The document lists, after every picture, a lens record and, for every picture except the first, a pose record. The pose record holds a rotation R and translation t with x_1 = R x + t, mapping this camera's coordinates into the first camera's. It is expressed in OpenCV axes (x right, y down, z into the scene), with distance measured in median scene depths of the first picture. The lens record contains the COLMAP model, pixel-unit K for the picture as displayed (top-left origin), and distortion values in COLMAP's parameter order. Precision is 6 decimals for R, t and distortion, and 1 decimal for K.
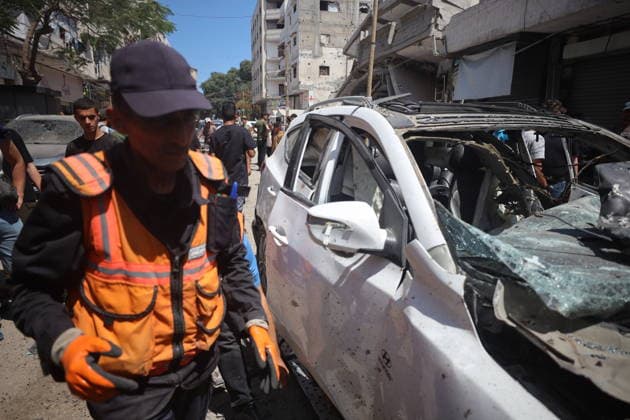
lens RADIAL K [[397.7, 0, 312.8], [0, 397.7, 211.3], [0, 0, 1]] dist [-0.005860, 0.019395]
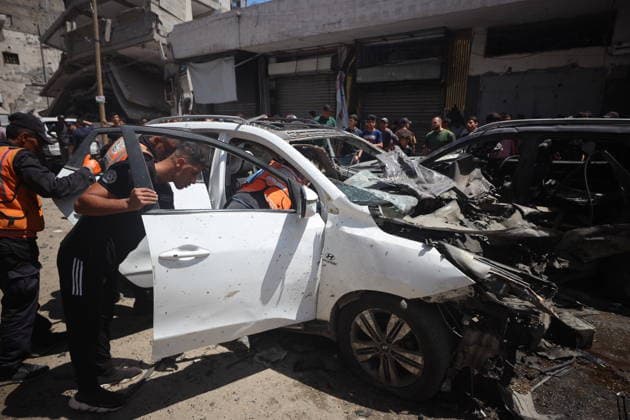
lens RADIAL K [[385.0, 0, 311.4], [0, 385.0, 209.2], [0, 0, 1]] dist [-0.021158, 0.022189]
pose [[0.769650, -0.142024, 0.622470, -0.460733], [0.135732, 0.989056, 0.057839, 0.002665], [-0.623872, 0.039974, 0.780504, -0.204418]]
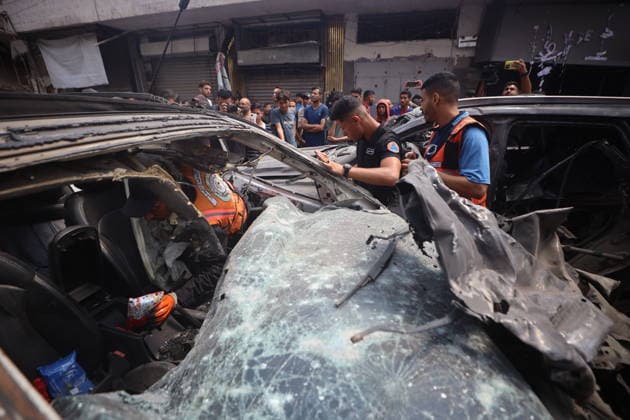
lens RADIAL K [[299.0, 0, 317.4], [0, 299.0, 213.7], [0, 0, 1]] dist [-0.044853, 0.013631]
pose [[0.502814, -0.294723, 0.812599, 0.122866], [0.187144, 0.954898, 0.230534, -0.102847], [-0.843893, 0.036157, 0.535292, 0.364299]]
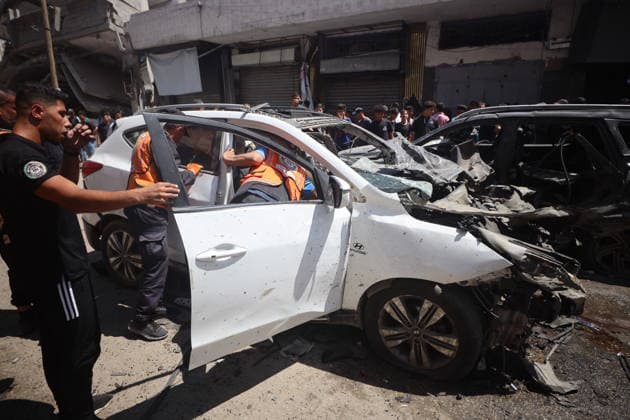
lens RADIAL K [[361.9, 0, 315.0], [0, 361.9, 210.0], [0, 0, 1]] dist [-0.027845, 0.018327]
pose [[0.680614, -0.199386, 0.704989, -0.517418], [0.166733, 0.979160, 0.115959, -0.022653], [-0.713417, 0.038621, 0.699674, -0.049938]]
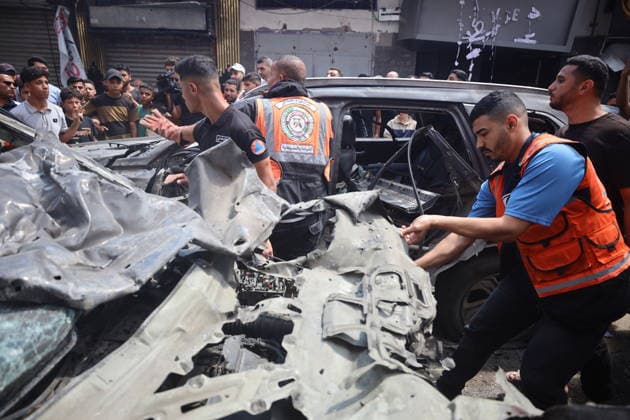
lens RADIAL K [[405.6, 0, 318.9], [0, 405.6, 210.5], [0, 0, 1]] dist [-0.025209, 0.039456]
pose [[0.329738, -0.256105, 0.908671, 0.143191], [0.173103, 0.962585, 0.208485, -0.035138], [-0.928067, 0.088549, 0.361734, 0.085566]]
